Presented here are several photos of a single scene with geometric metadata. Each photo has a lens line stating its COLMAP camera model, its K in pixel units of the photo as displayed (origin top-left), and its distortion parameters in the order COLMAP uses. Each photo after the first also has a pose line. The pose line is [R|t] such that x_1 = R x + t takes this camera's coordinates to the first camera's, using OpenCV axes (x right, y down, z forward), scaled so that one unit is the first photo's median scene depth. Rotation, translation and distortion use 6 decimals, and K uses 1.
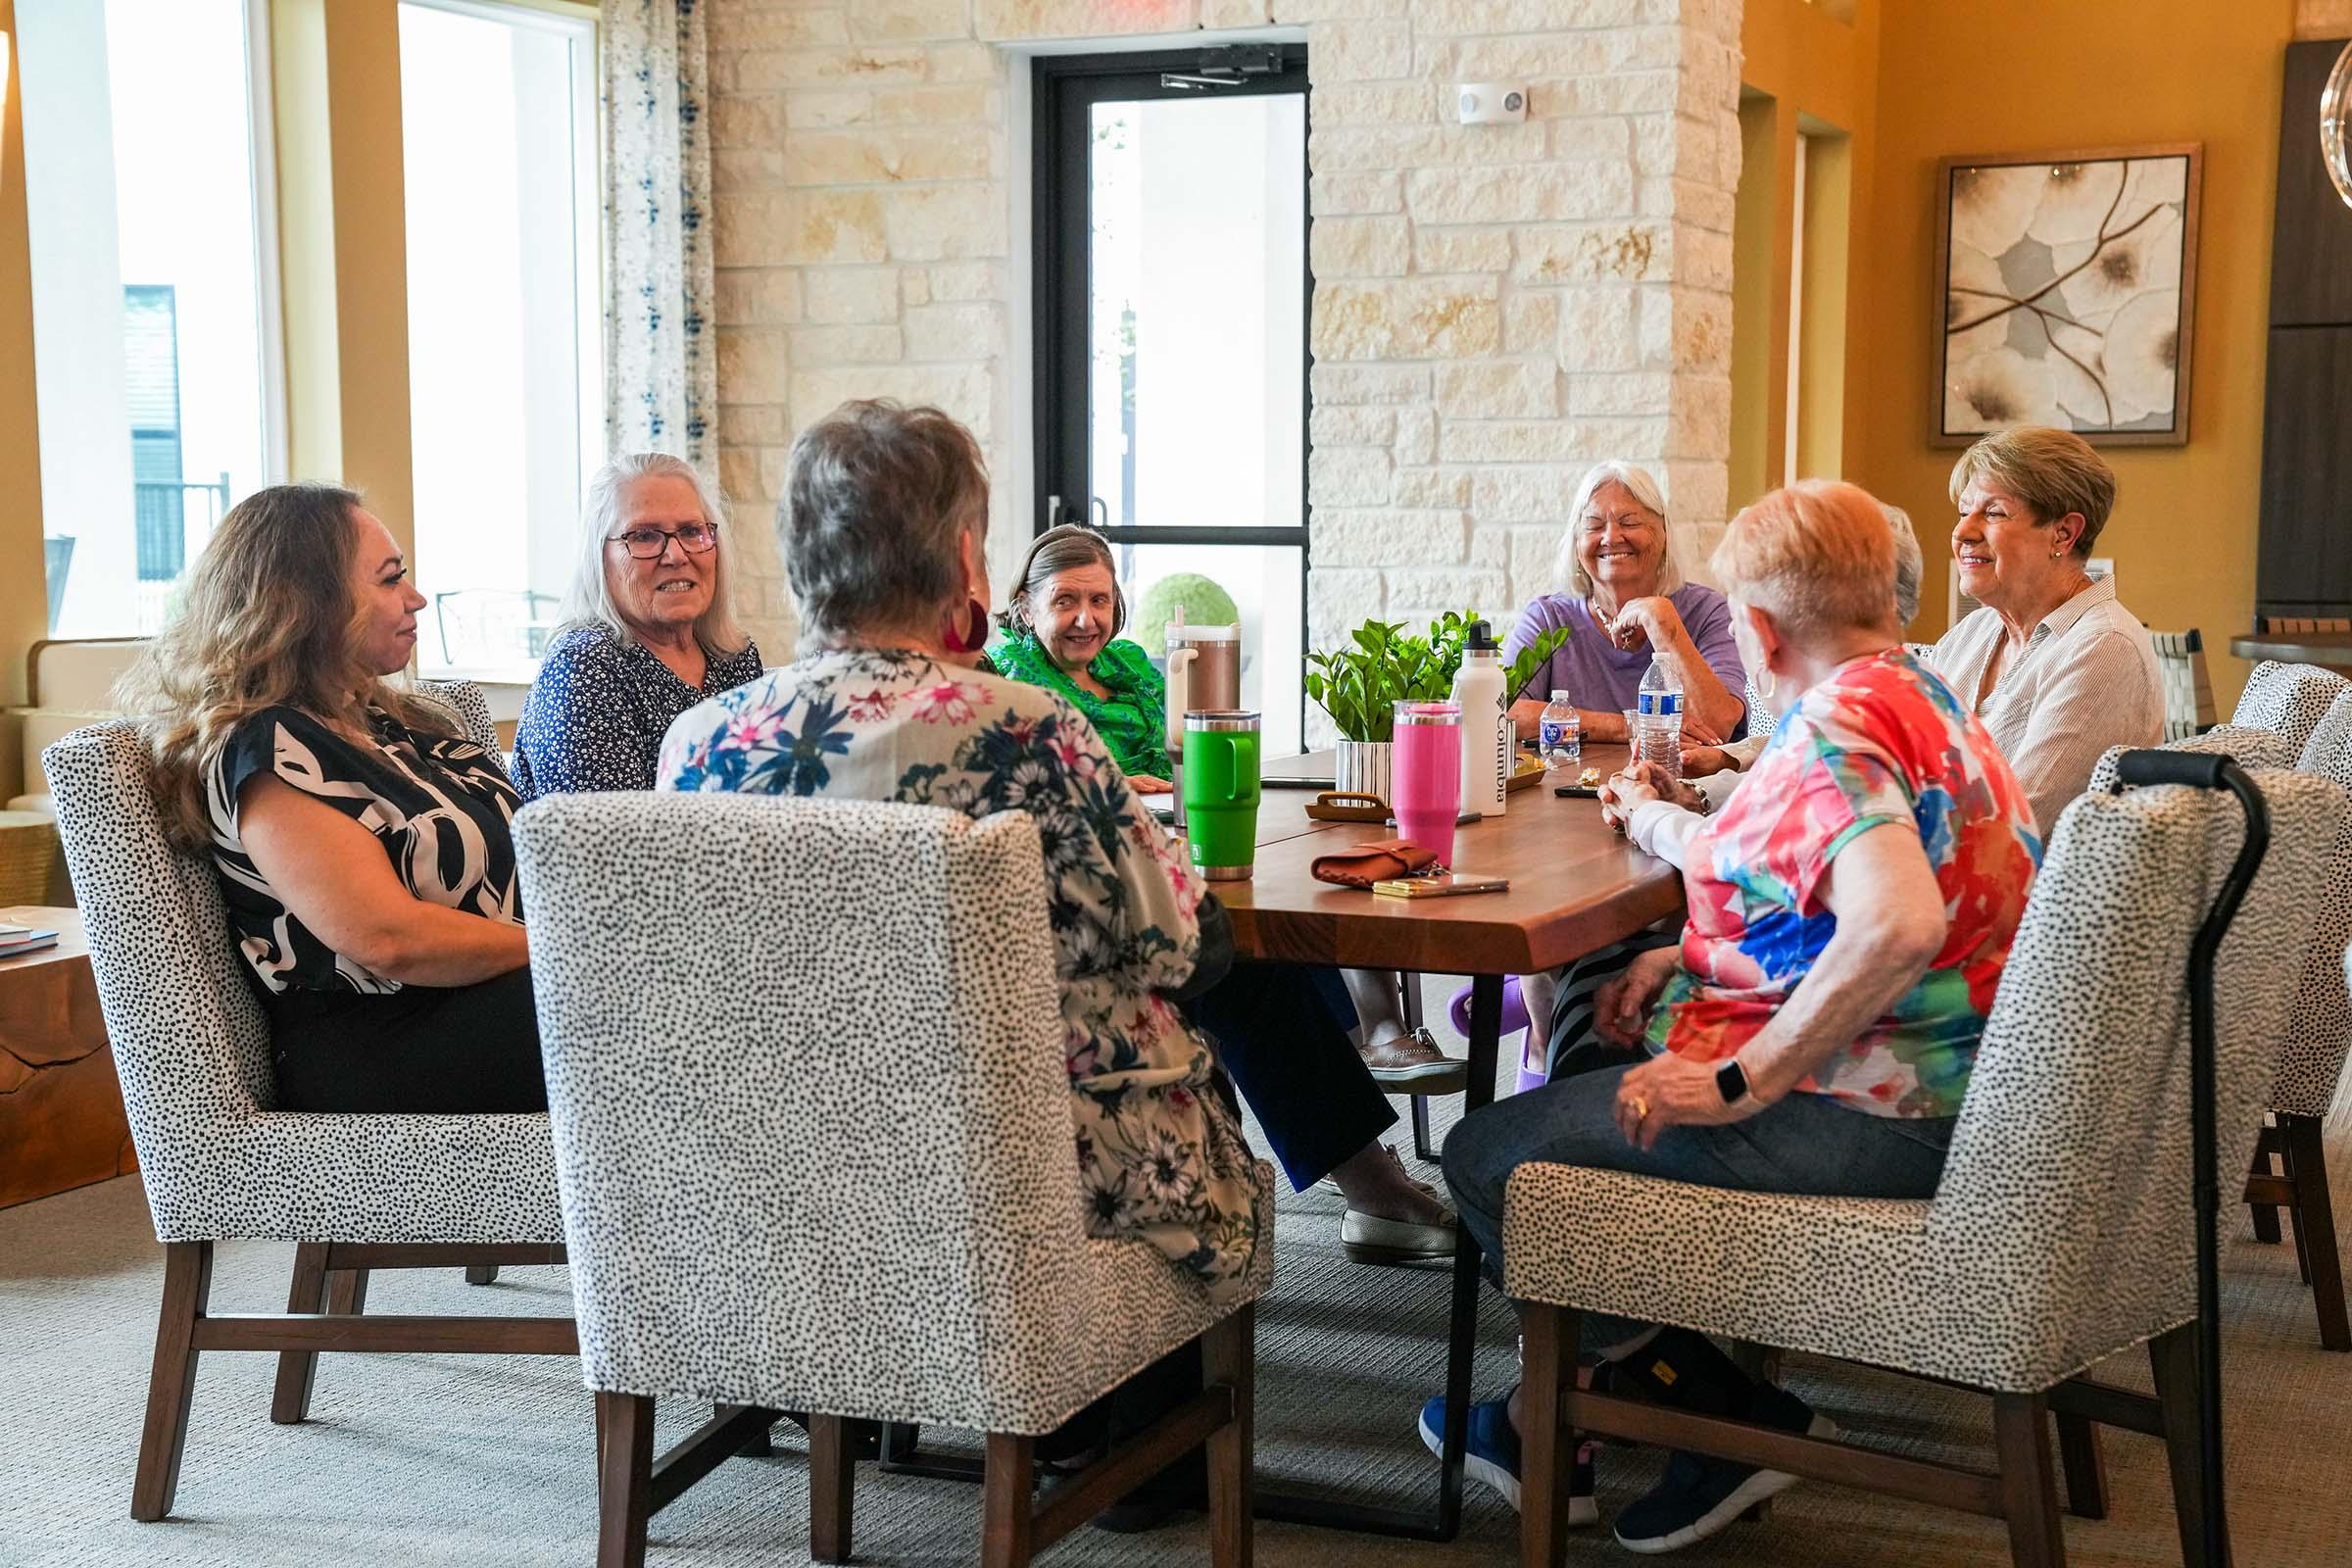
lens RADIAL K [[3342.7, 0, 1178.8], [0, 3342.7, 757.9], [0, 0, 1]] dist [0.231227, 0.000000]
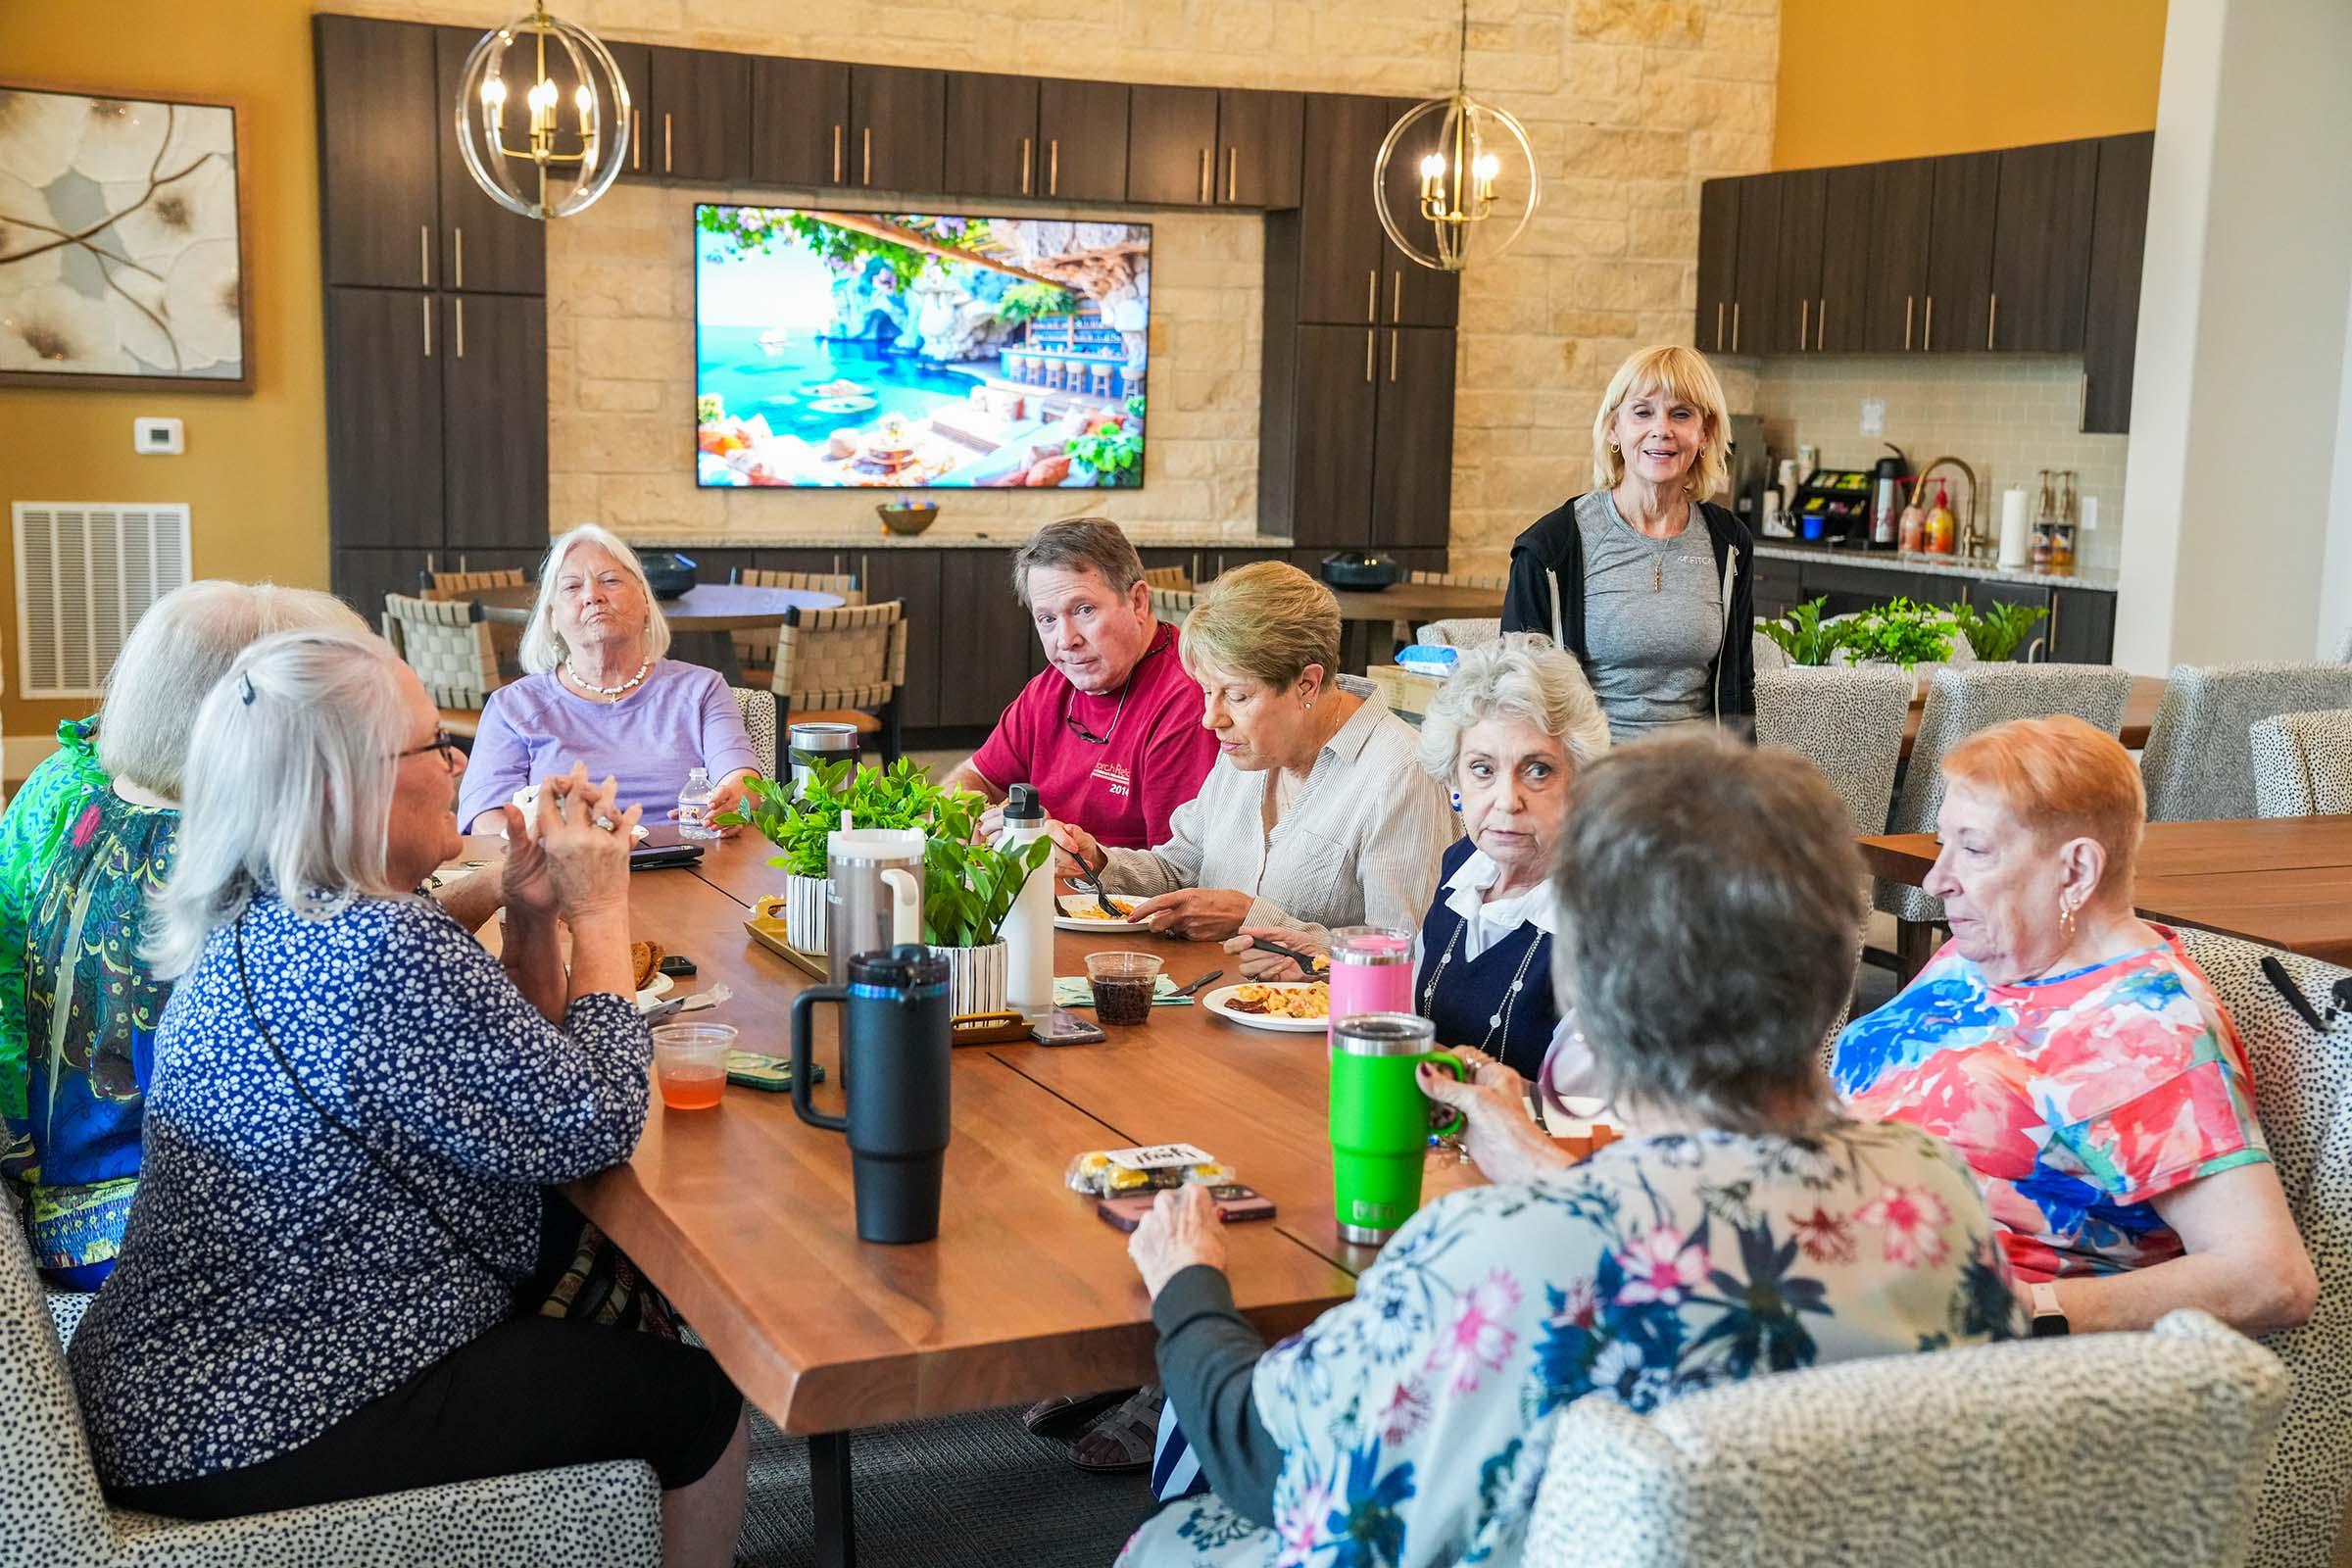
lens RADIAL K [[2961.9, 0, 1209.3], [0, 2961.9, 772.8], [0, 0, 1]] dist [0.133854, 0.000000]
pose [[0.683978, -0.084628, 0.724578, -0.215477], [0.038630, 0.996056, 0.079871, -0.048959], [-0.728480, -0.026640, 0.684549, 0.213404]]
